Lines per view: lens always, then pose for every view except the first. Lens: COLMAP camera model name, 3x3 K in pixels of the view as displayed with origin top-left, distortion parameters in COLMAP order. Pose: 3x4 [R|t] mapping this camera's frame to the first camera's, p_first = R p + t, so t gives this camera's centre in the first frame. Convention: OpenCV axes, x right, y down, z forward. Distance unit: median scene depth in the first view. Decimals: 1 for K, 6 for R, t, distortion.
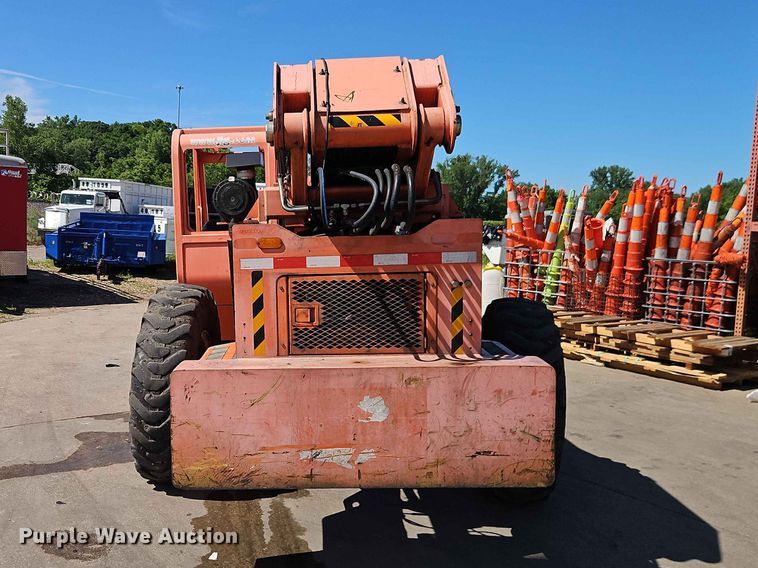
lens RADIAL K [[737.1, 0, 274.7], [0, 737.1, 310.0], [0, 0, 1]] dist [0.116644, -0.177726]
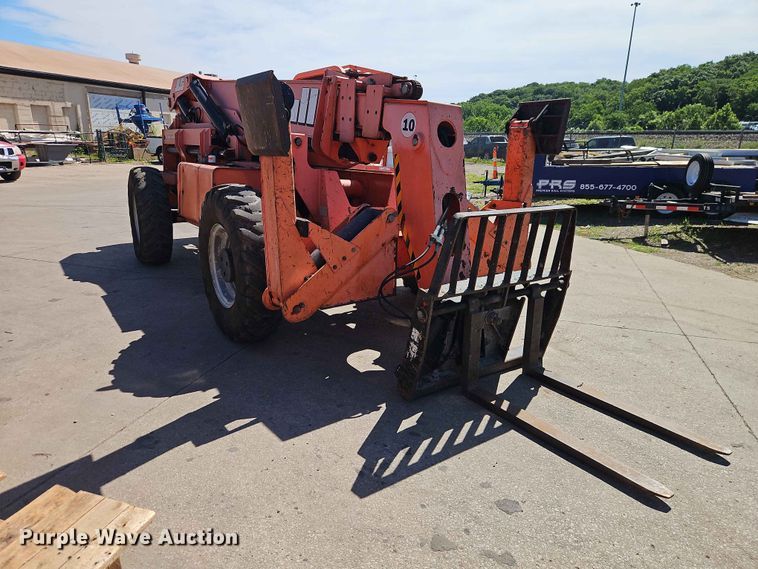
lens RADIAL K [[514.7, 0, 368.9], [0, 514.7, 281.5], [0, 0, 1]] dist [0.065096, -0.053229]
pose [[-0.800302, 0.106502, -0.590062, 0.980226], [-0.122677, 0.934197, 0.335002, -0.376049], [0.586913, 0.340490, -0.734575, 3.448320]]
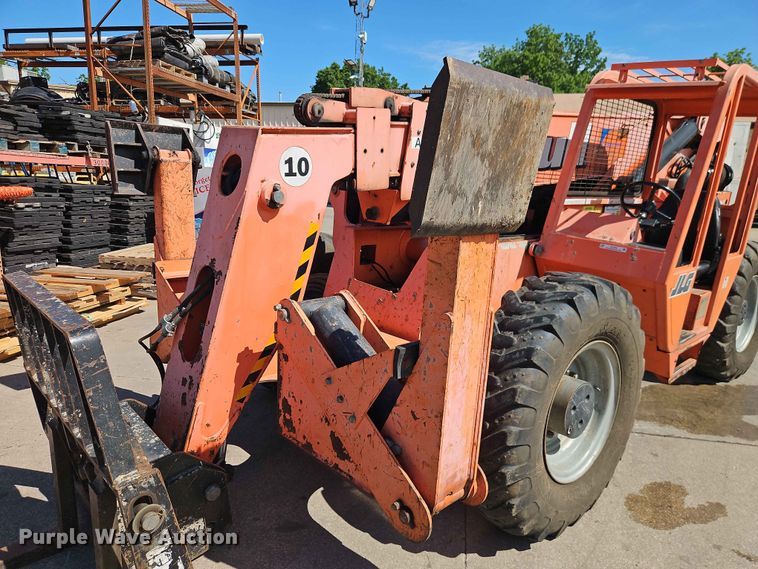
lens RADIAL K [[508.7, 0, 382.8], [0, 508.7, 287.9], [0, 0, 1]] dist [0.060060, -0.038997]
pose [[-0.719952, -0.204469, 0.663221, -0.409490], [0.027393, 0.946500, 0.321539, -0.389137], [-0.693483, 0.249660, -0.675834, 2.998065]]
